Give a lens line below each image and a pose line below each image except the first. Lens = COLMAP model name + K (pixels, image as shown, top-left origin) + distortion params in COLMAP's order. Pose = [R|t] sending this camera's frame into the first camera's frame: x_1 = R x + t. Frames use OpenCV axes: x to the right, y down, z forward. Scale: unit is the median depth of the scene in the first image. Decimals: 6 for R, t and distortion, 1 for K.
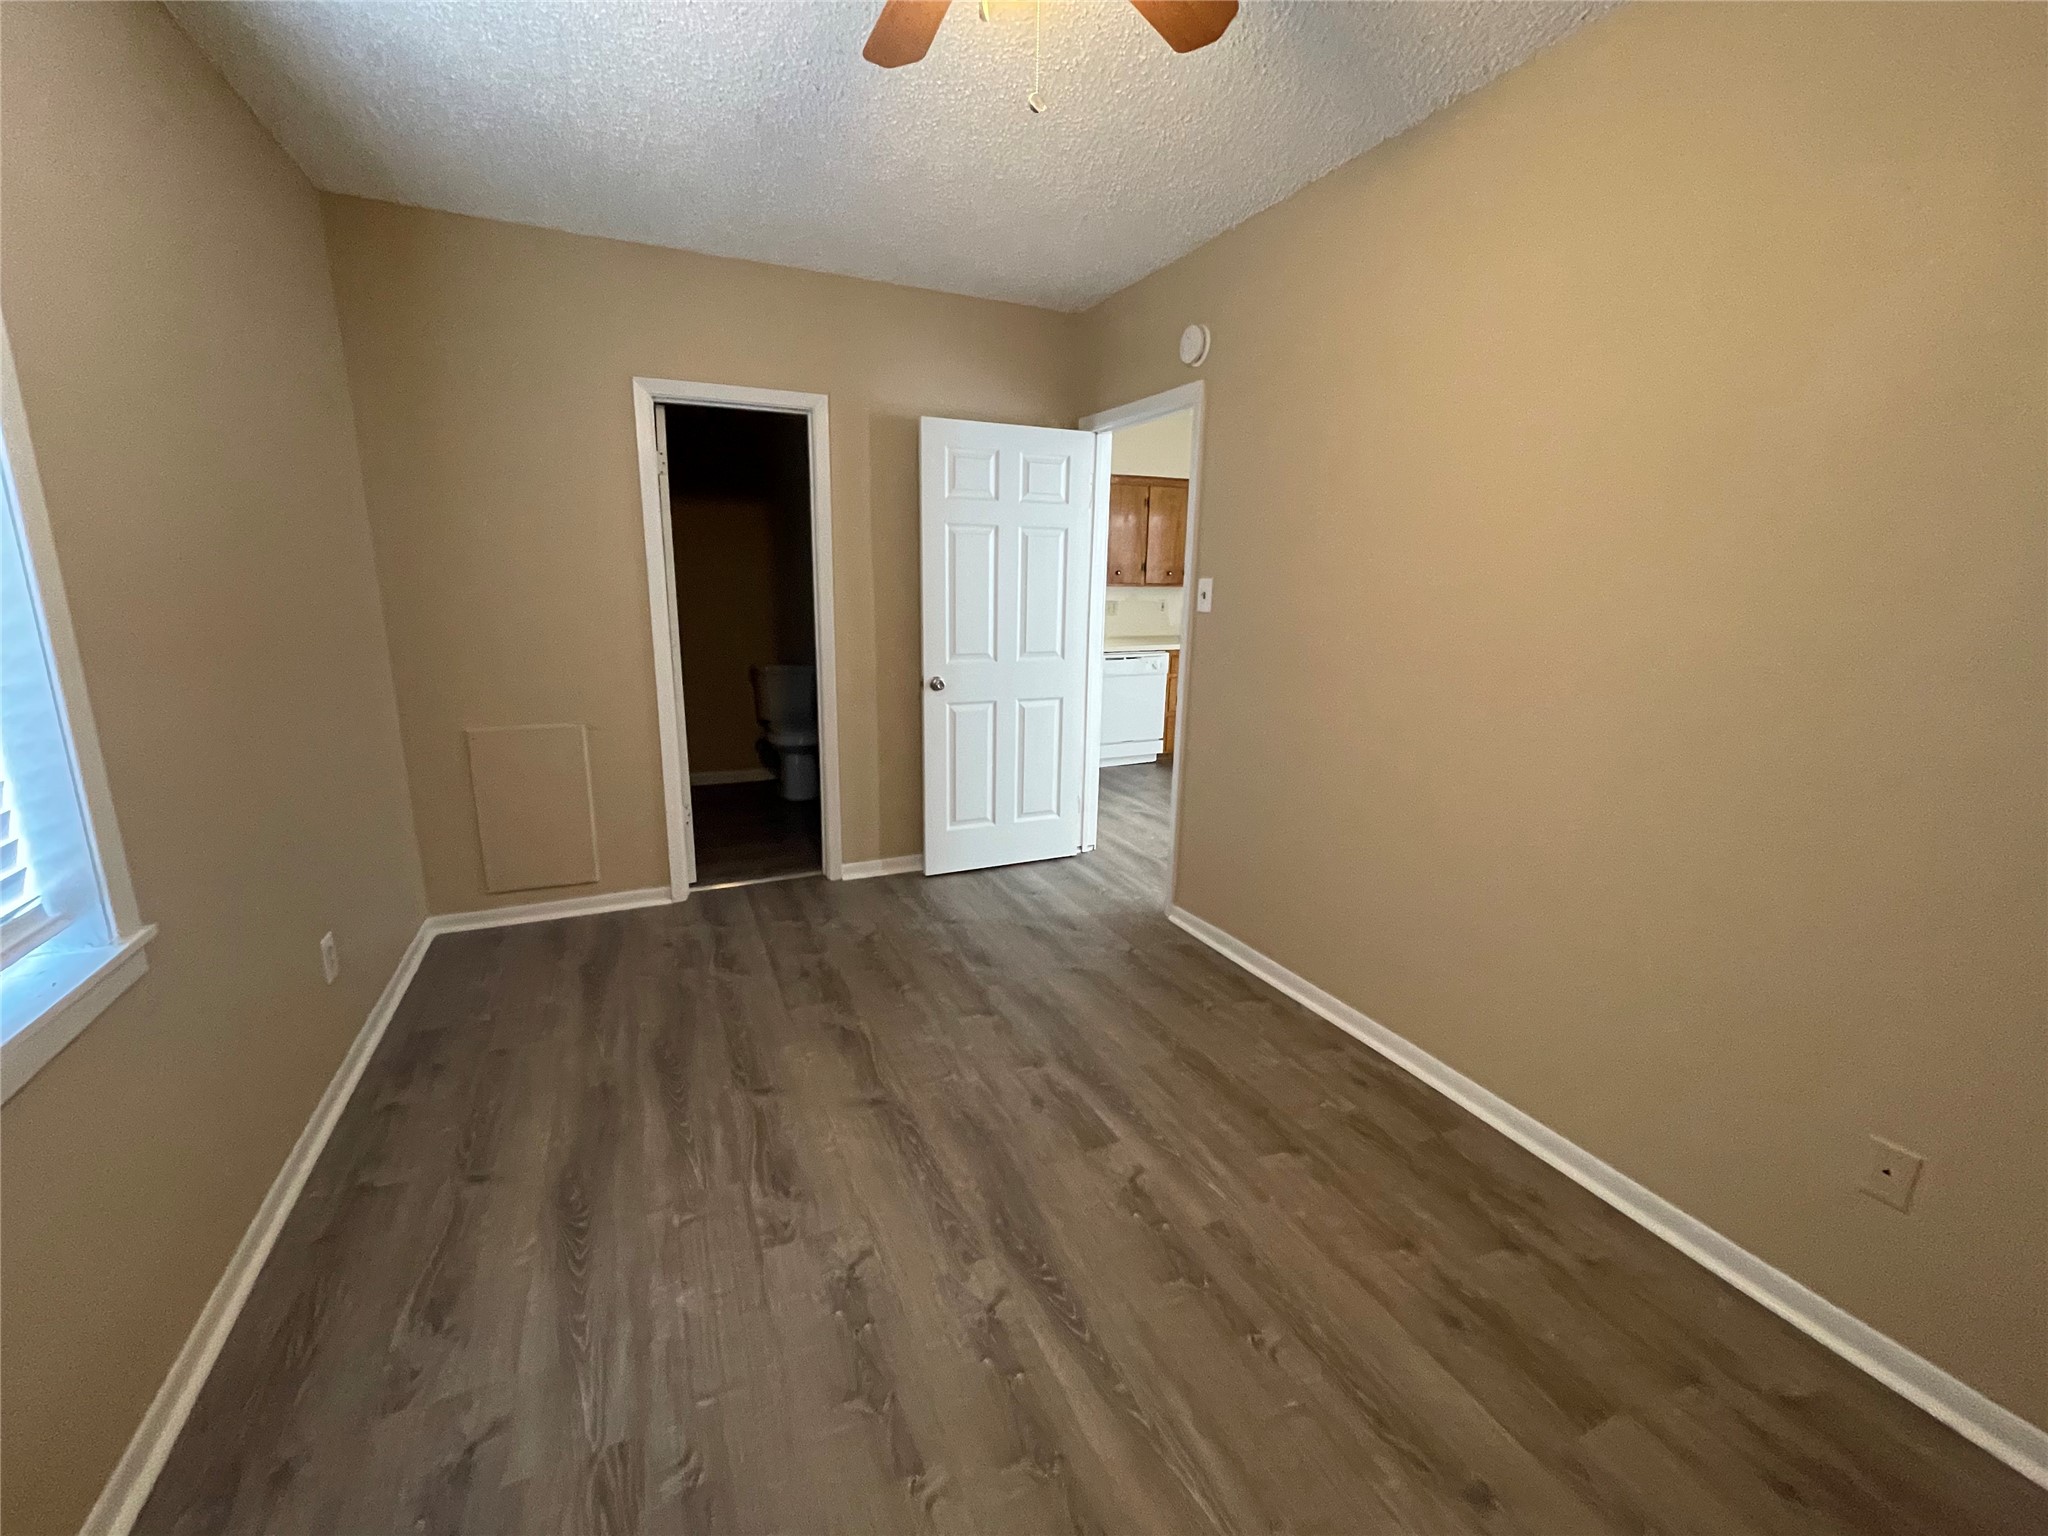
lens RADIAL K [[831.0, 0, 1016.7], [0, 831.0, 770.9], [0, 0, 1]] dist [-0.000406, 0.000955]
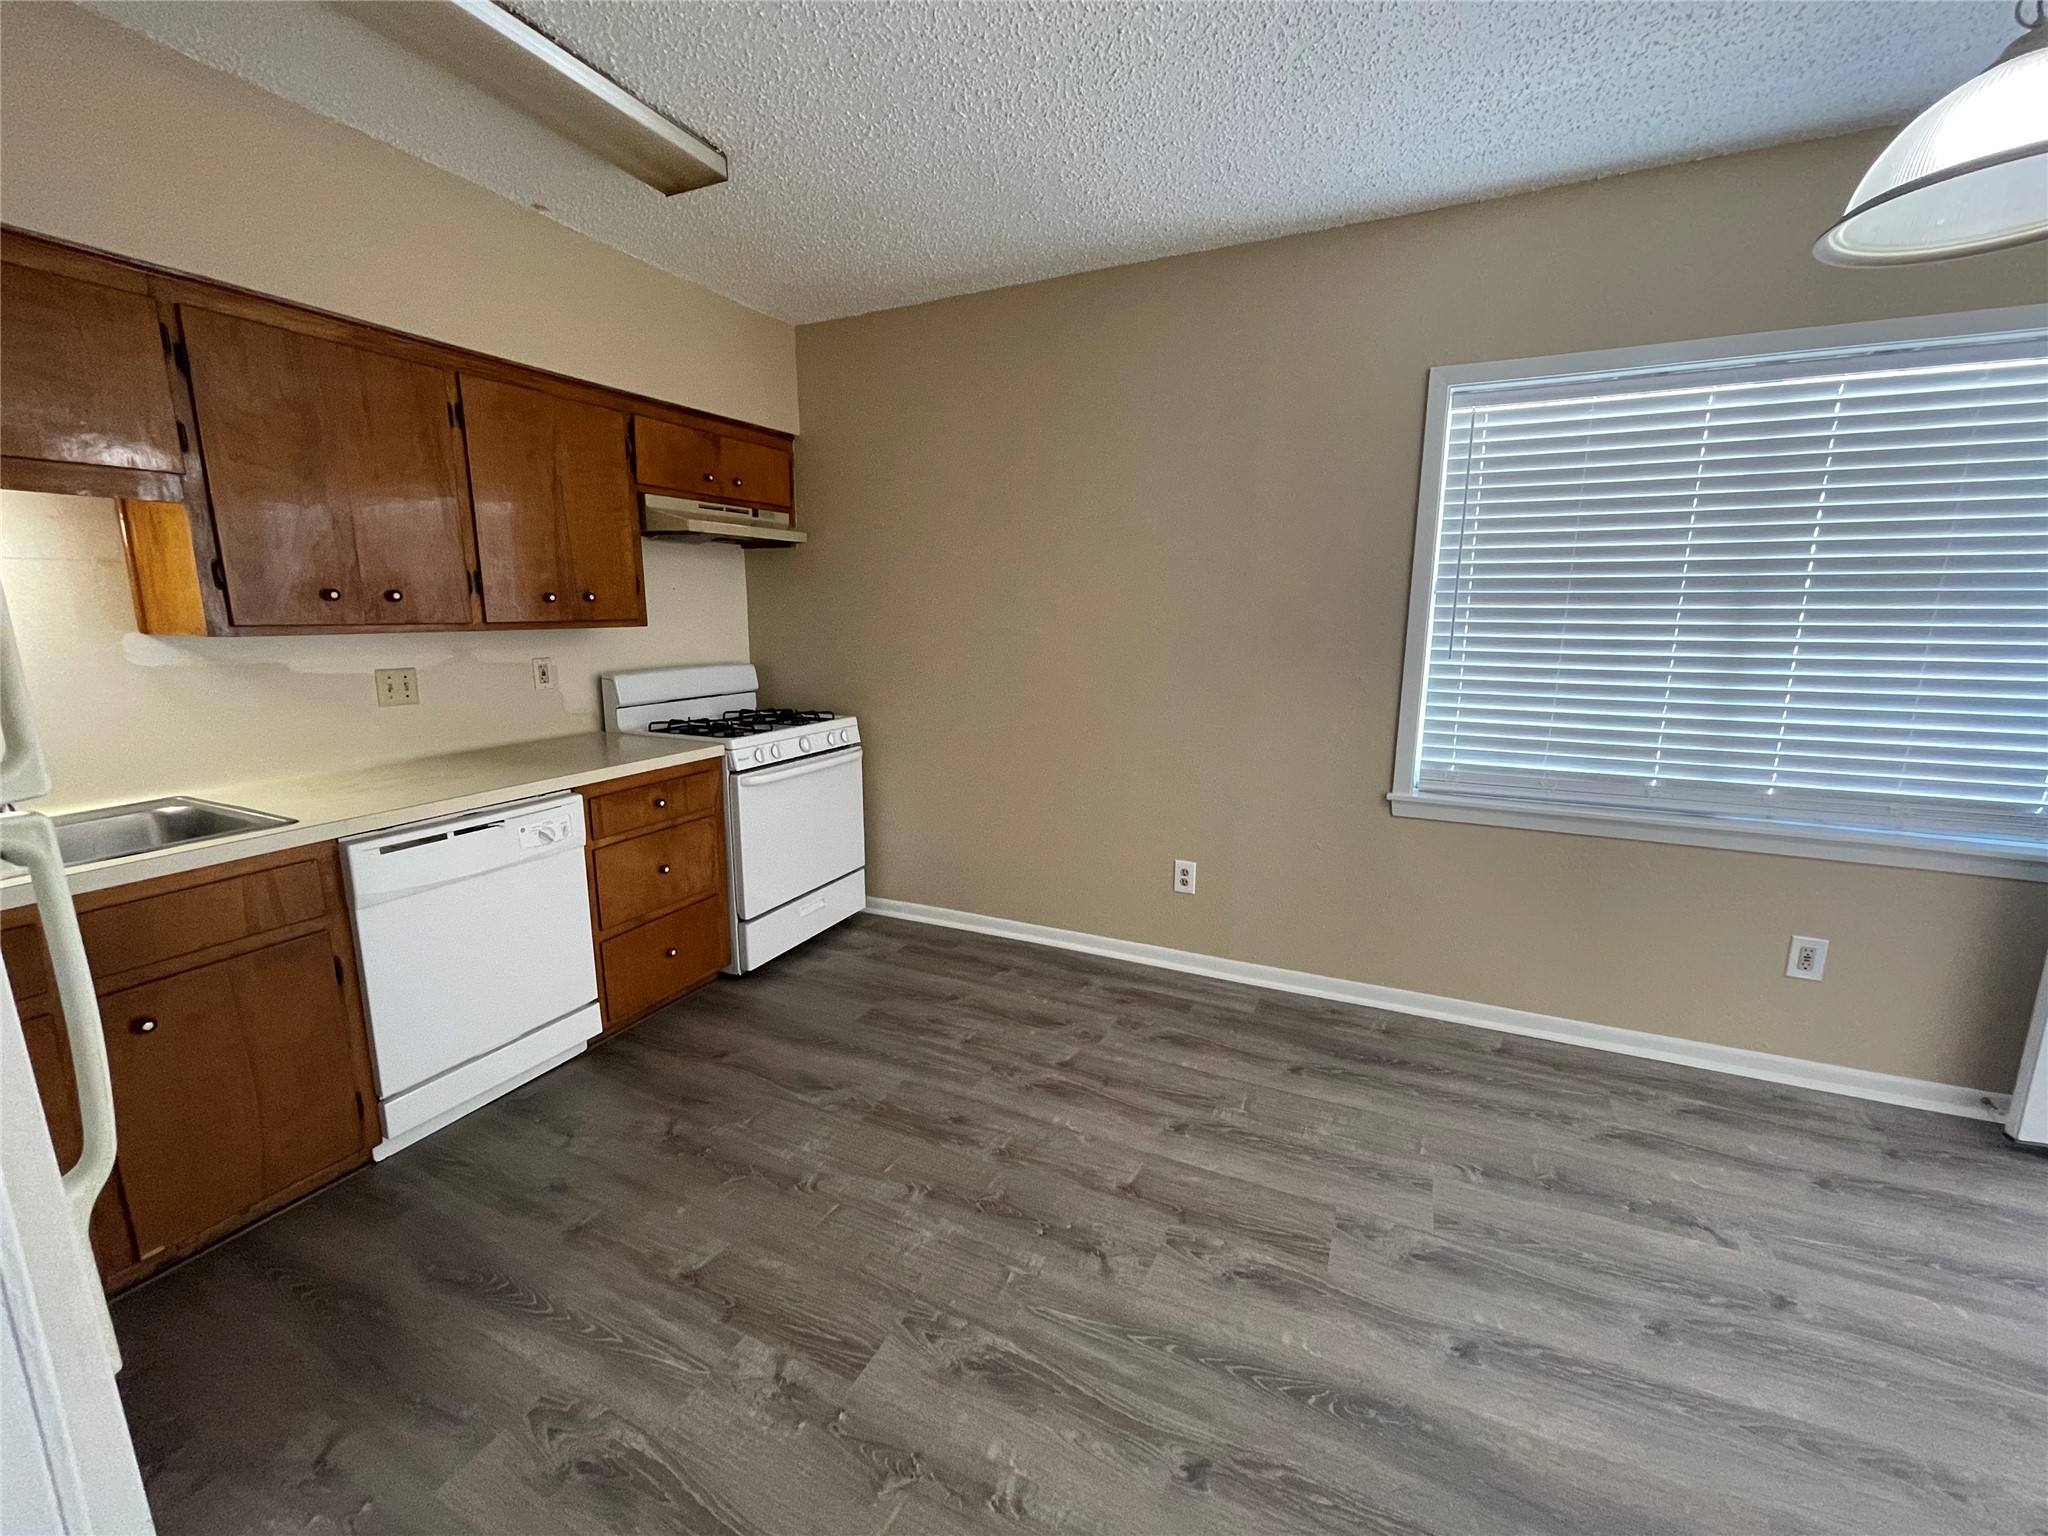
lens RADIAL K [[831.0, 0, 1022.2], [0, 831.0, 760.7], [0, 0, 1]] dist [-0.000406, 0.000955]
pose [[0.759249, -0.126206, 0.638446, 0.090115], [0.152682, 0.988180, 0.013769, -0.130633], [-0.632637, 0.087025, 0.769544, 0.553939]]
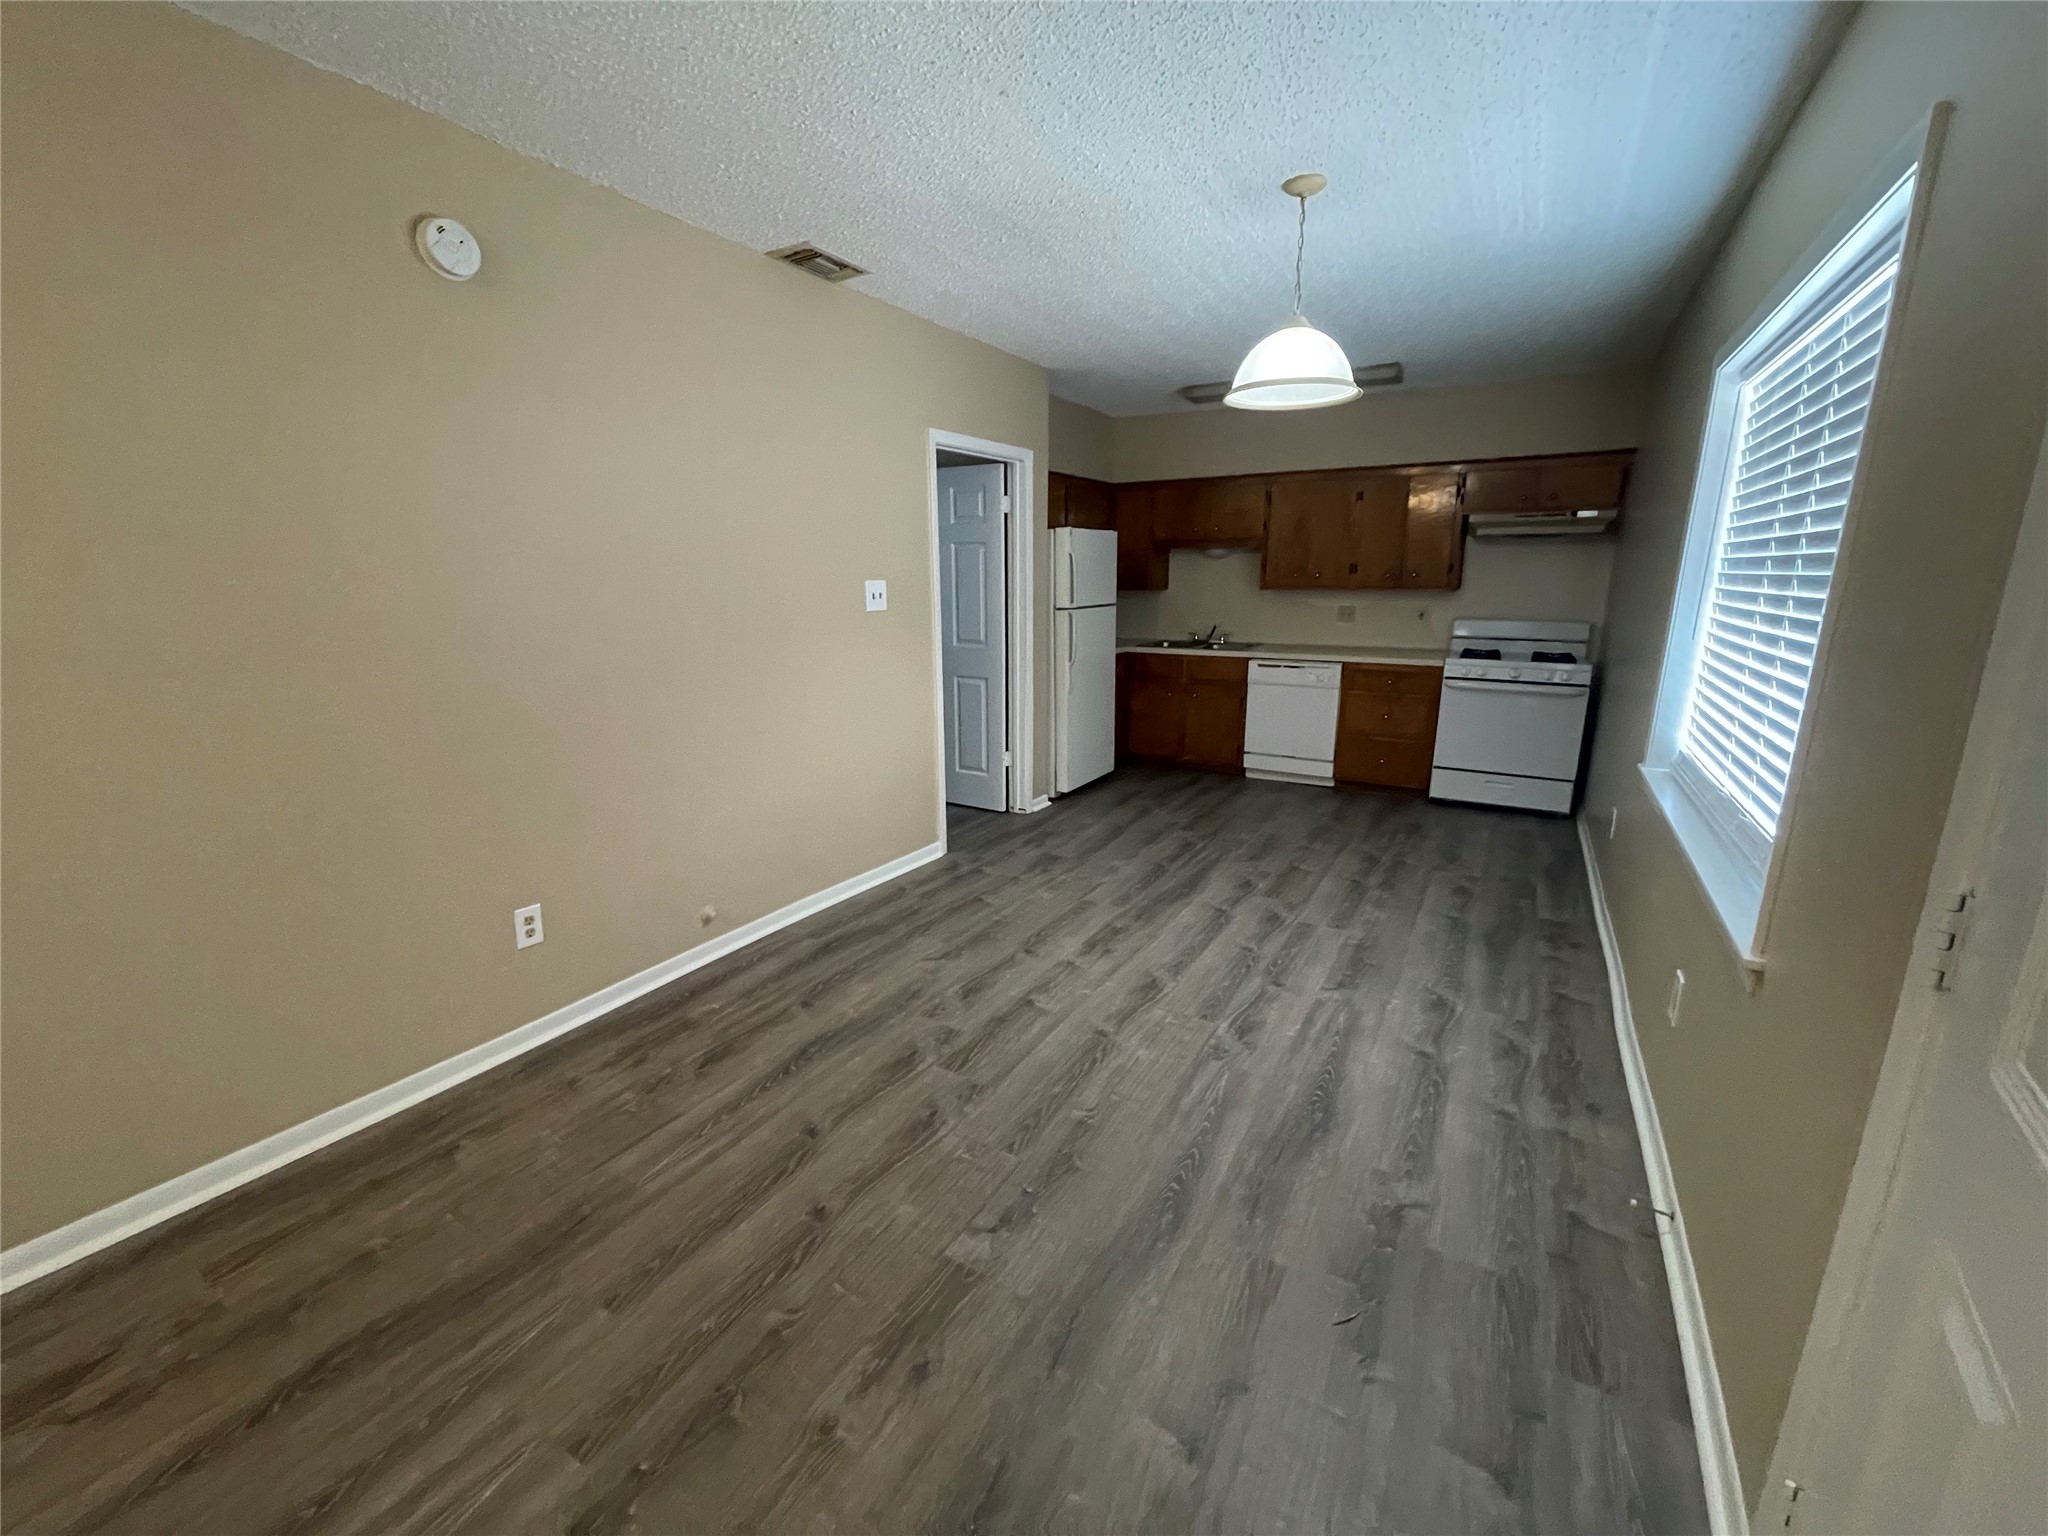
lens RADIAL K [[831.0, 0, 1009.1], [0, 831.0, 766.3], [0, 0, 1]] dist [-0.000406, 0.000955]
pose [[0.563664, 0.177040, -0.806808, 0.714139], [-0.184450, 0.979074, 0.085978, -0.046787], [0.805147, 0.100354, 0.584524, 0.203626]]
